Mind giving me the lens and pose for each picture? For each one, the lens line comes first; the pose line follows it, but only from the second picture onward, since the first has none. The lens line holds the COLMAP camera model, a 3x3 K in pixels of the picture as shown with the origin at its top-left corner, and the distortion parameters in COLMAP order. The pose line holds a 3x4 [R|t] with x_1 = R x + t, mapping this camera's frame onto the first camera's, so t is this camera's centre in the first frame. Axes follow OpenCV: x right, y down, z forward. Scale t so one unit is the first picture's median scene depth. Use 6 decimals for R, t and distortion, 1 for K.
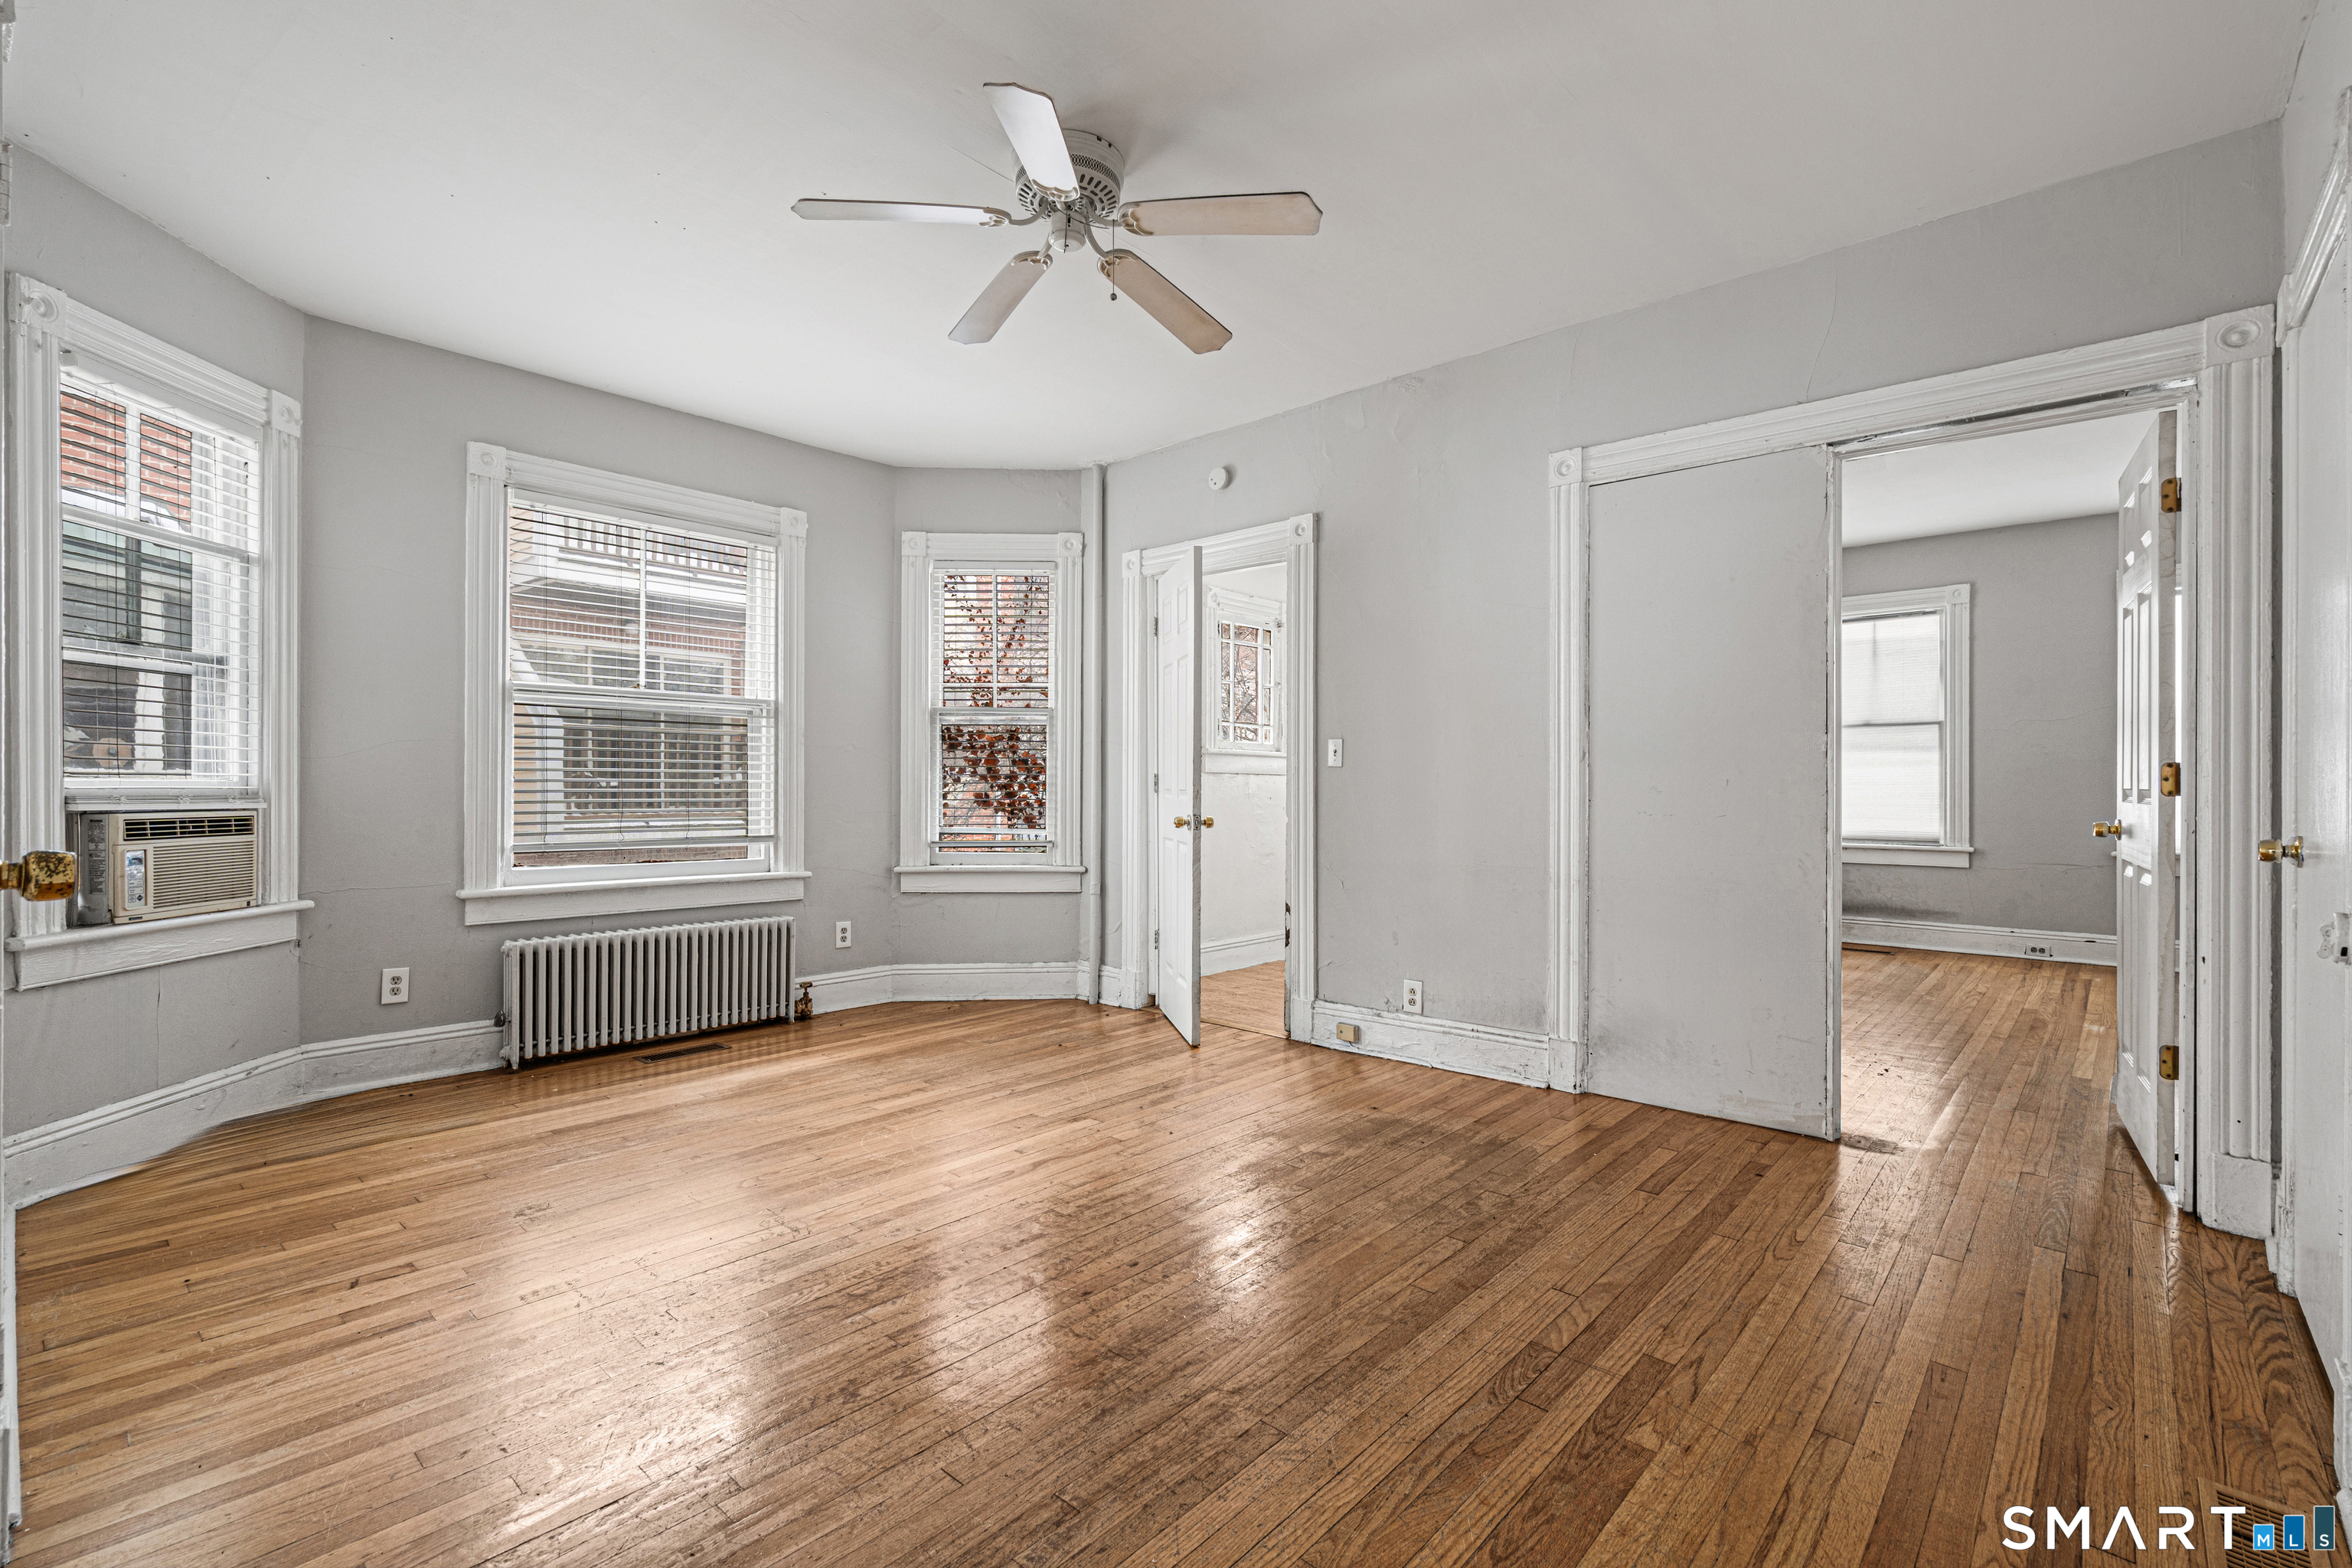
lens RADIAL K [[1074.2, 0, 1176.0], [0, 1074.2, 784.0], [0, 0, 1]] dist [0.002408, 0.000070]
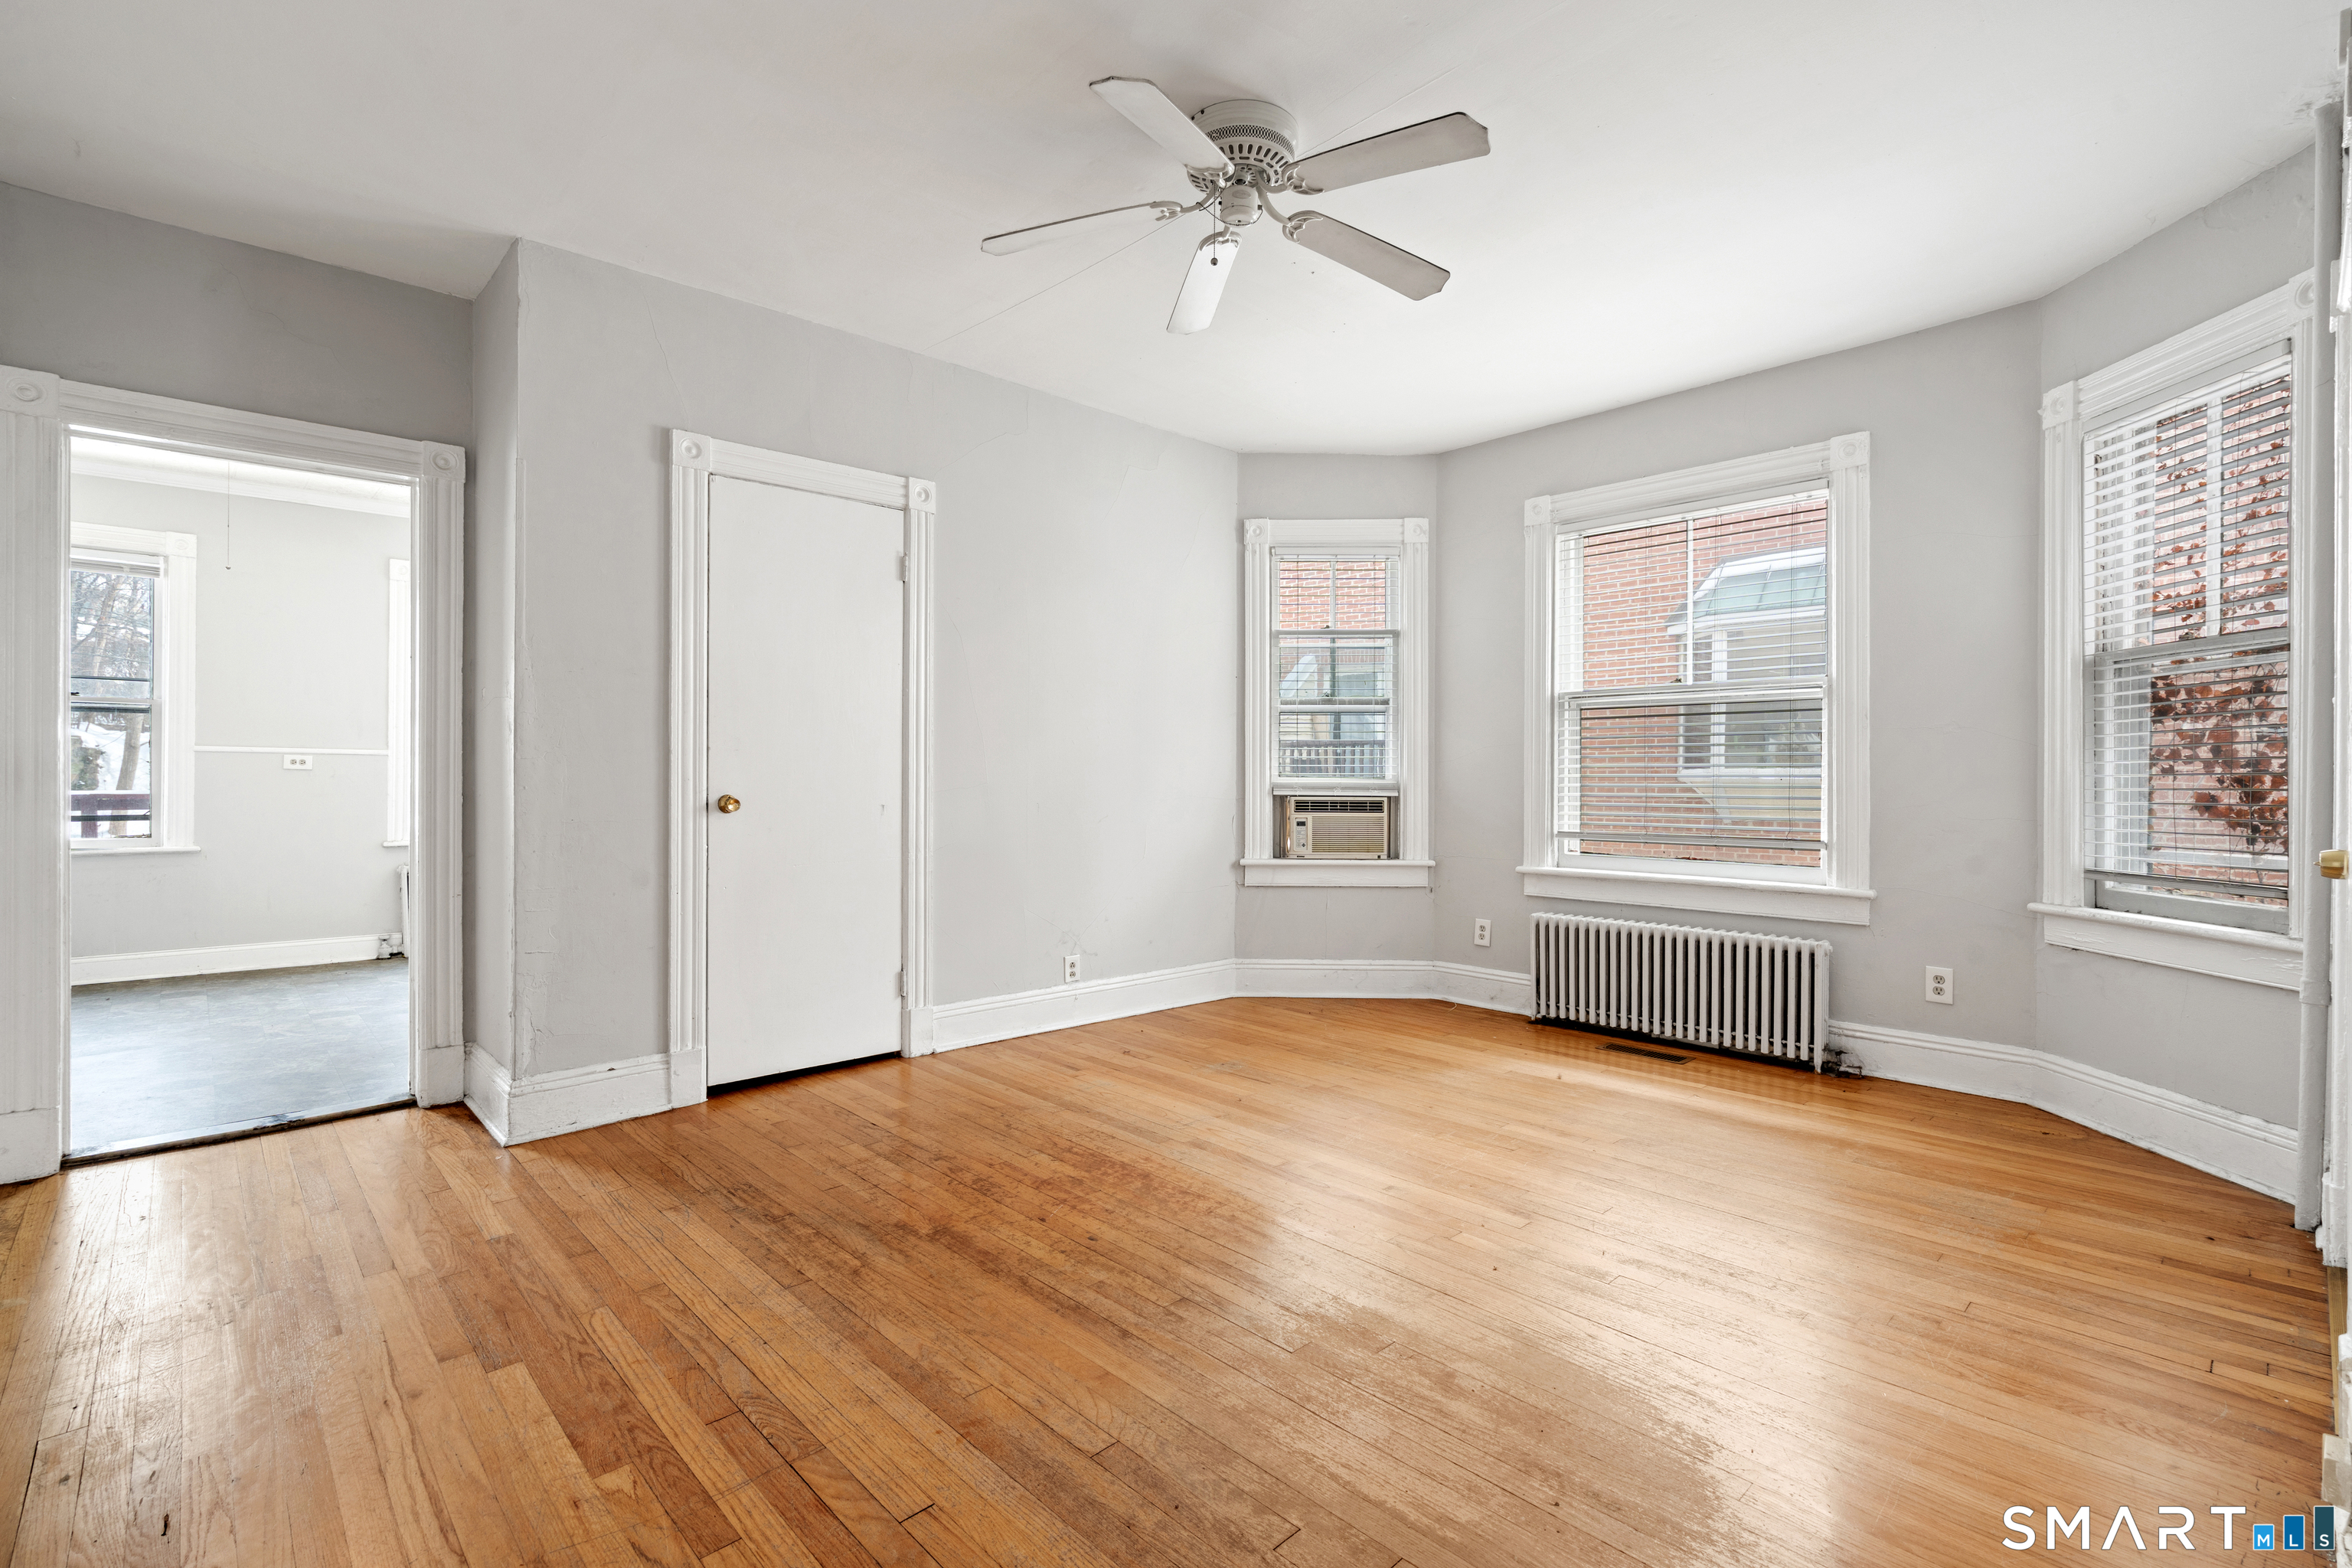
lens RADIAL K [[1076.0, 0, 1176.0], [0, 1076.0, 784.0], [0, 0, 1]] dist [-0.003603, -0.000124]
pose [[-0.096236, -0.001699, -0.995357, 0.625976], [-0.000889, 0.999998, -0.001621, 0.007463], [0.995358, 0.000729, -0.096238, 0.750793]]
